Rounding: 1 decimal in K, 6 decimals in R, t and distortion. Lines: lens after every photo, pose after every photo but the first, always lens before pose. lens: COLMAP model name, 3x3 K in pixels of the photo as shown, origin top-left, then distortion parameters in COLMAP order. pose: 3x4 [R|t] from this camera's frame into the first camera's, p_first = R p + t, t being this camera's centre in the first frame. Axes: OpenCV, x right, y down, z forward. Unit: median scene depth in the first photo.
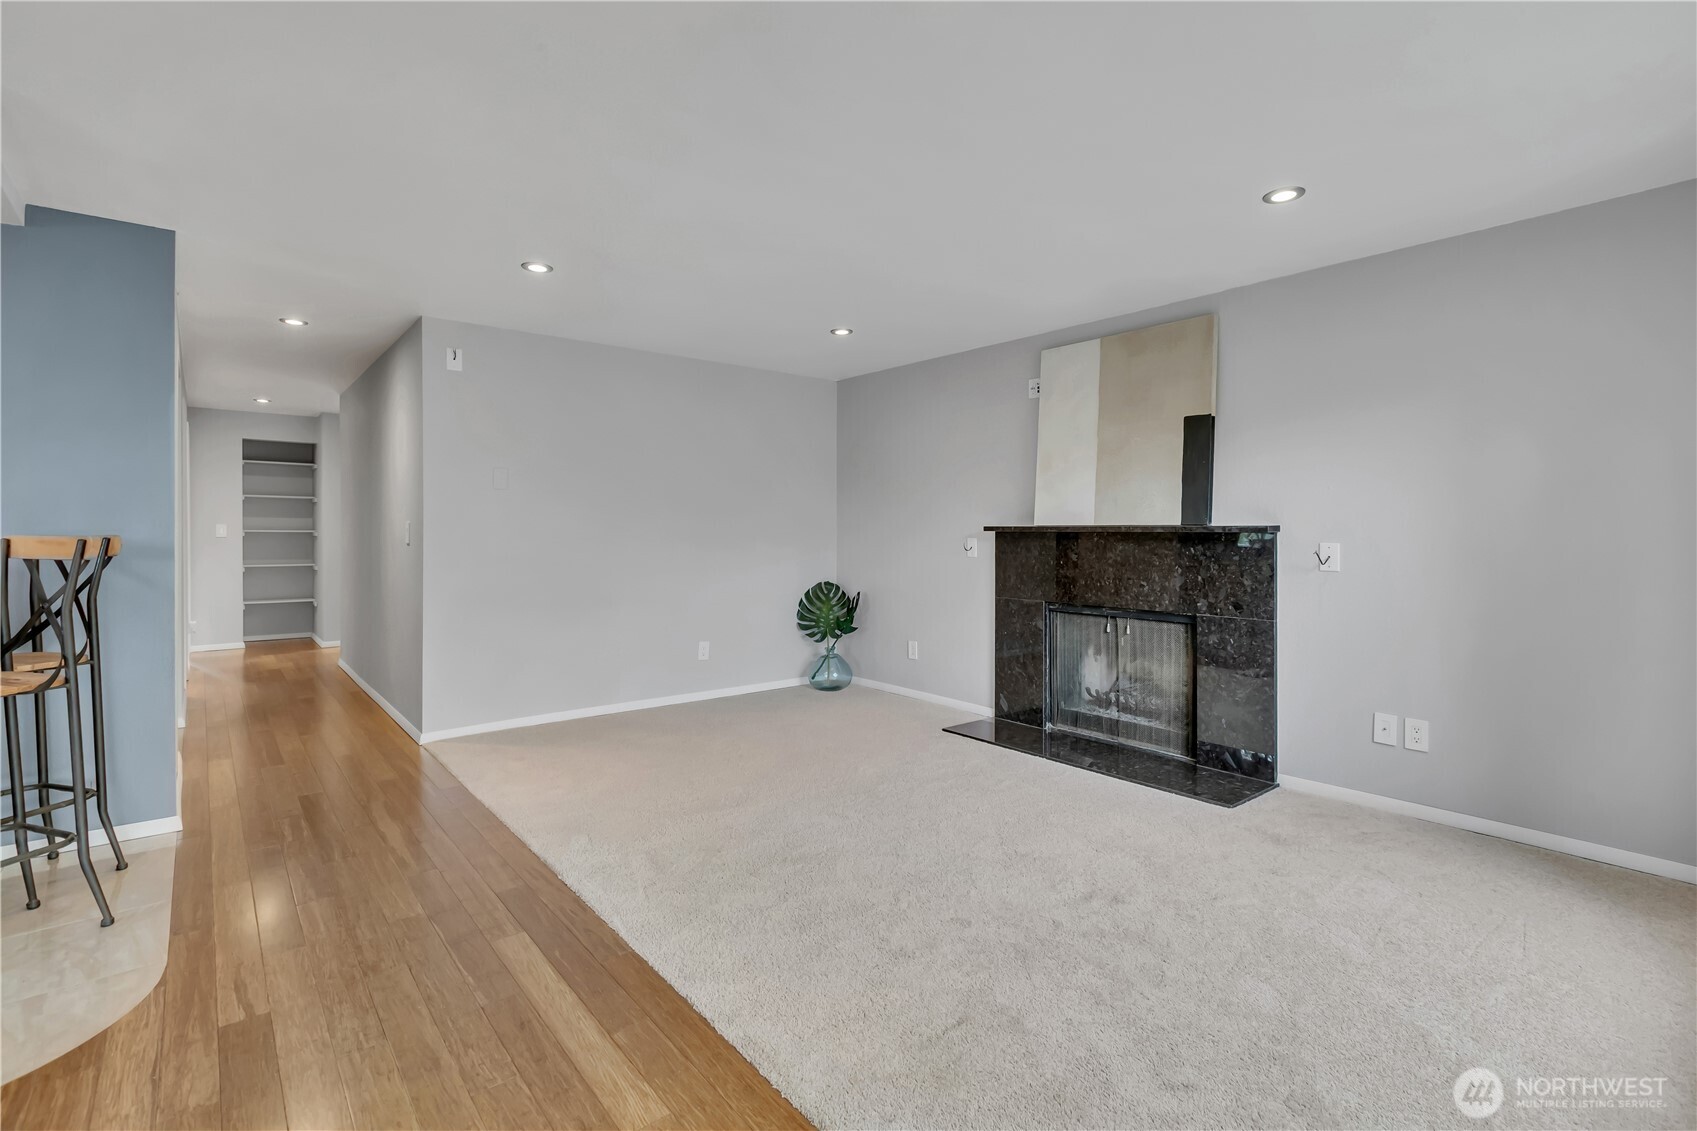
lens RADIAL K [[789.9, 0, 865.3], [0, 789.9, 512.2], [0, 0, 1]] dist [0.006181, -0.002872]
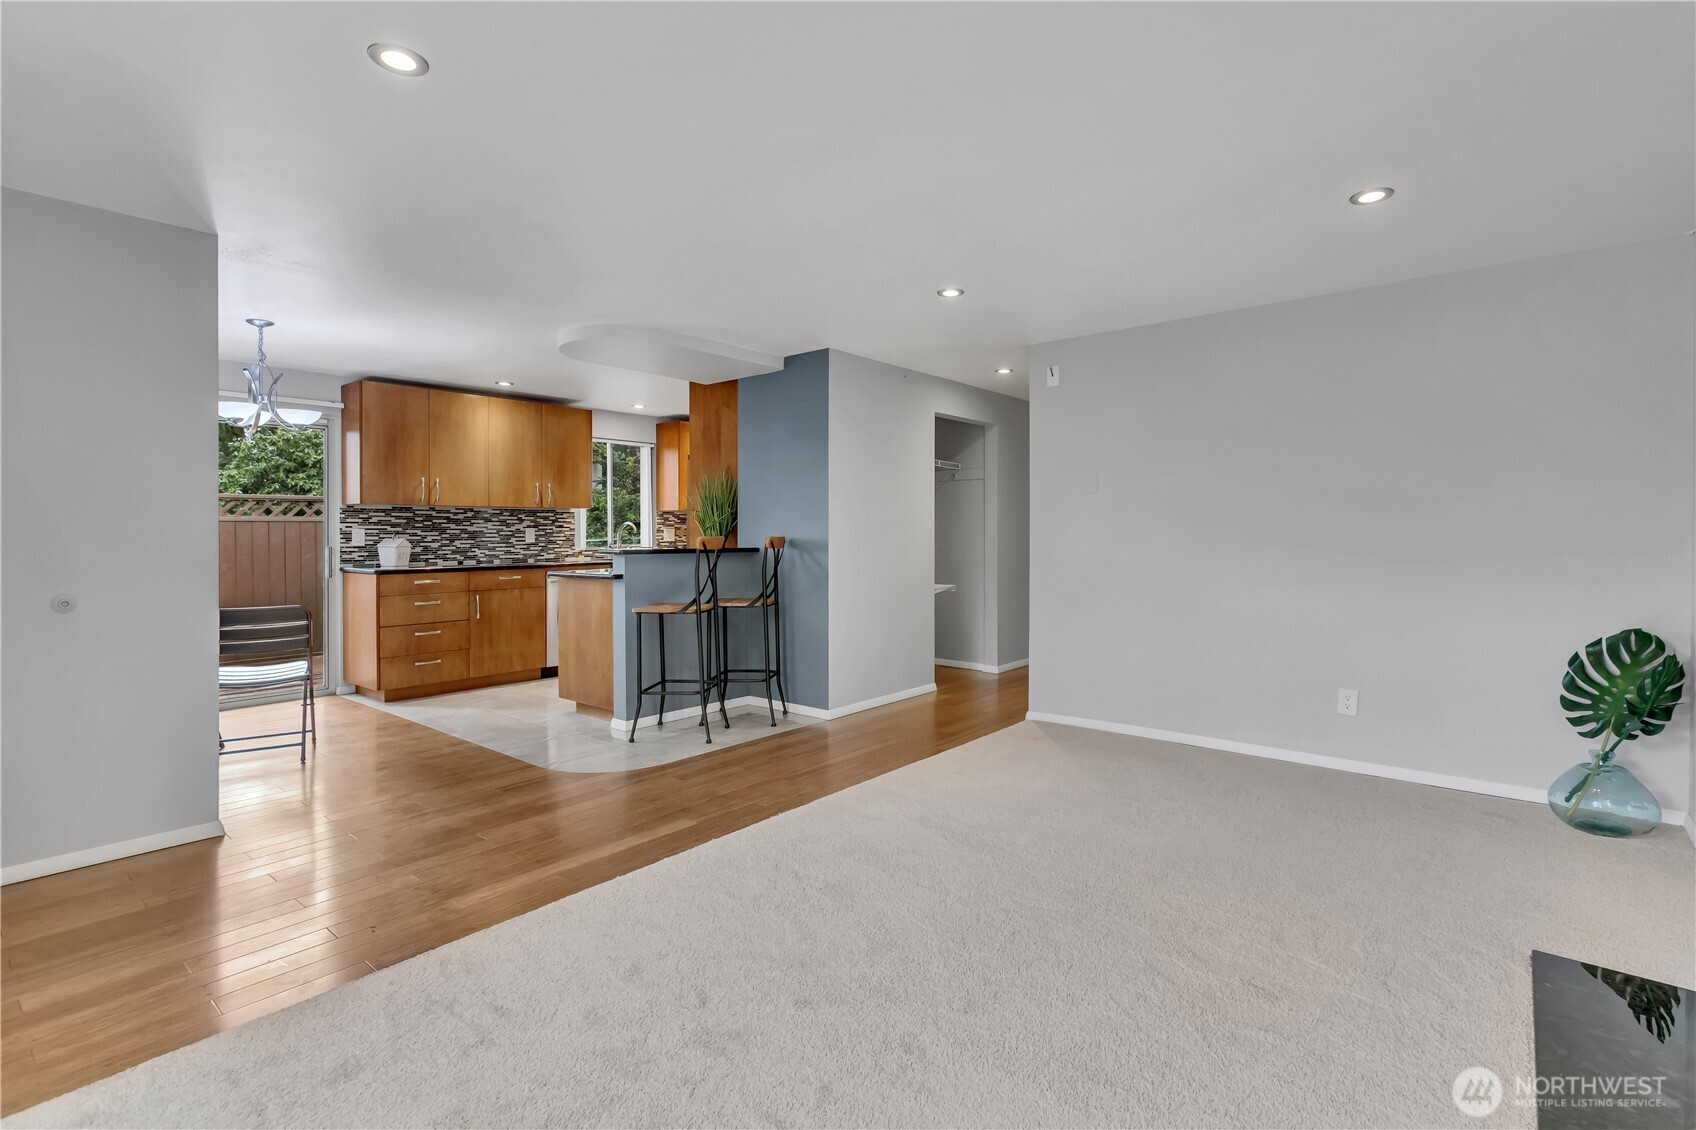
lens RADIAL K [[789.4, 0, 857.1], [0, 789.4, 524.4], [0, 0, 1]] dist [0.006181, -0.002872]
pose [[0.184474, -0.012028, -0.982764, 0.547800], [0.025809, 0.999640, -0.007390, 0.014459], [0.982498, -0.024001, 0.184718, 0.586102]]
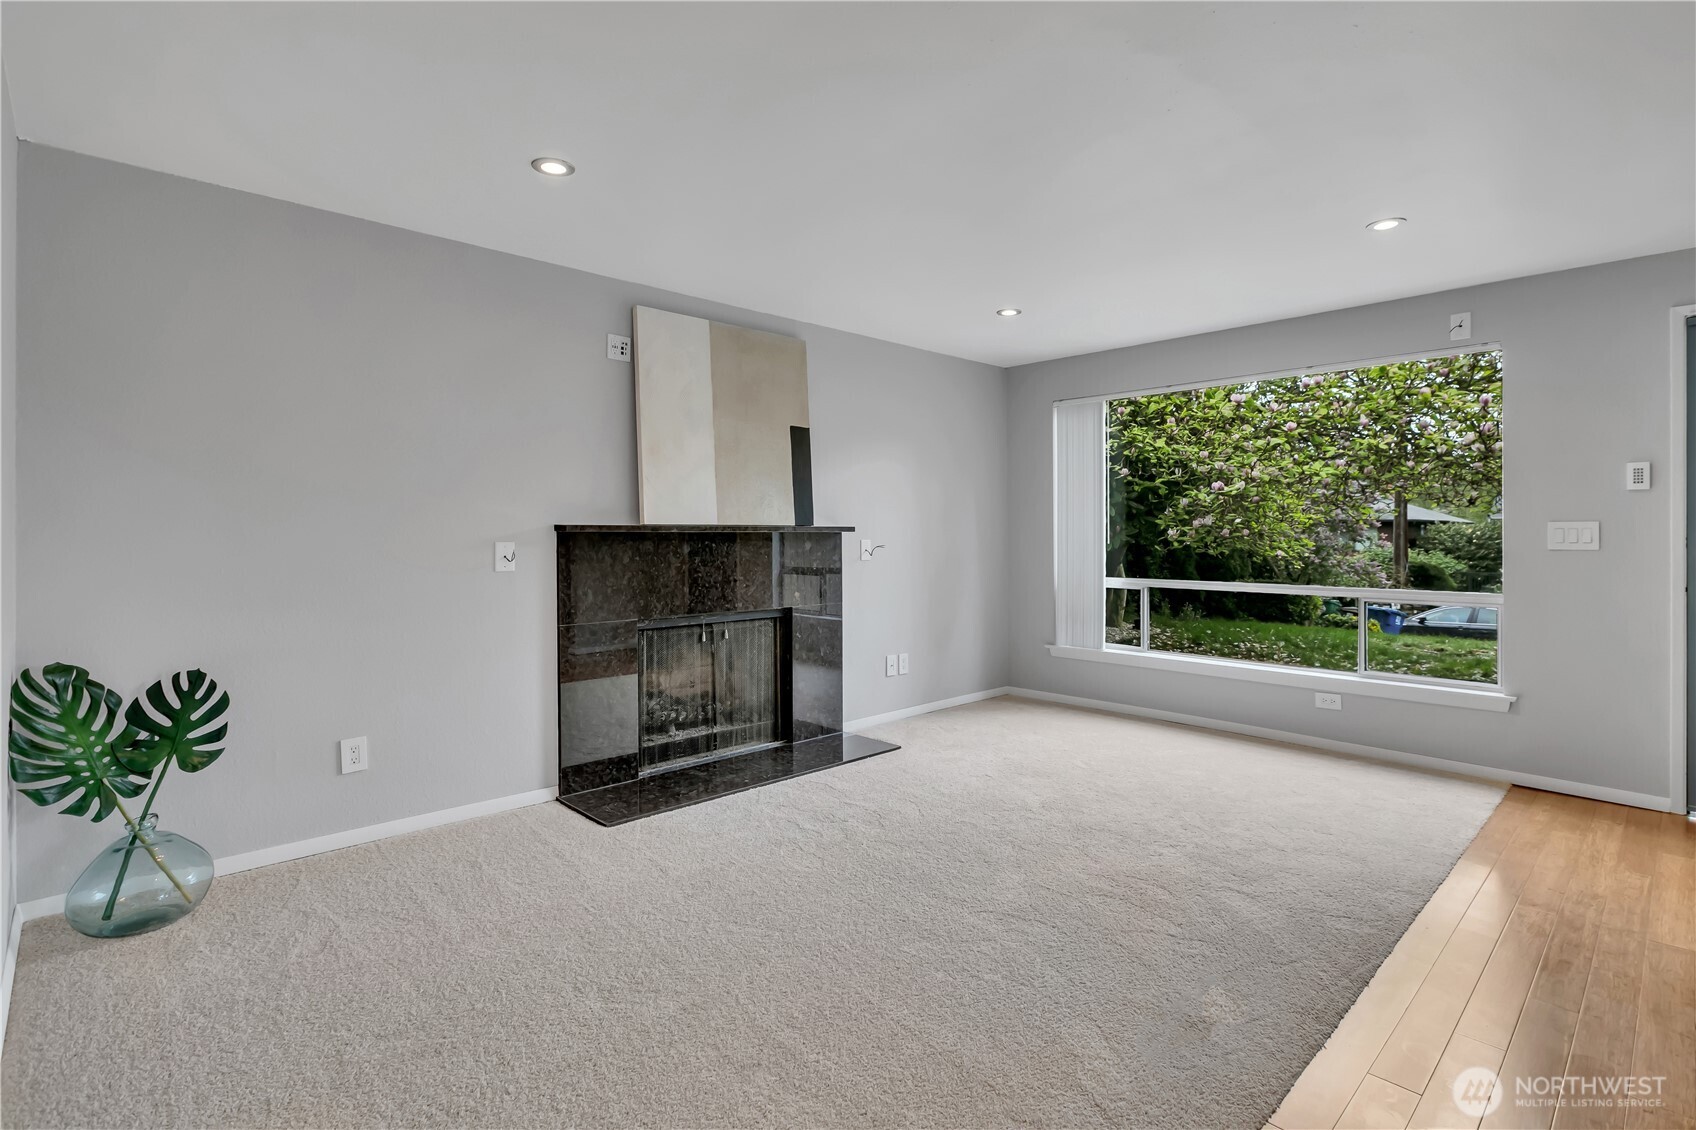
lens RADIAL K [[789.4, 0, 879.7], [0, 789.4, 528.6], [0, 0, 1]] dist [0.006181, -0.002872]
pose [[-0.076226, 0.005861, 0.997073, -0.671601], [-0.024433, 0.999671, -0.007744, 0.024579], [-0.996791, -0.024952, -0.076058, 0.937316]]
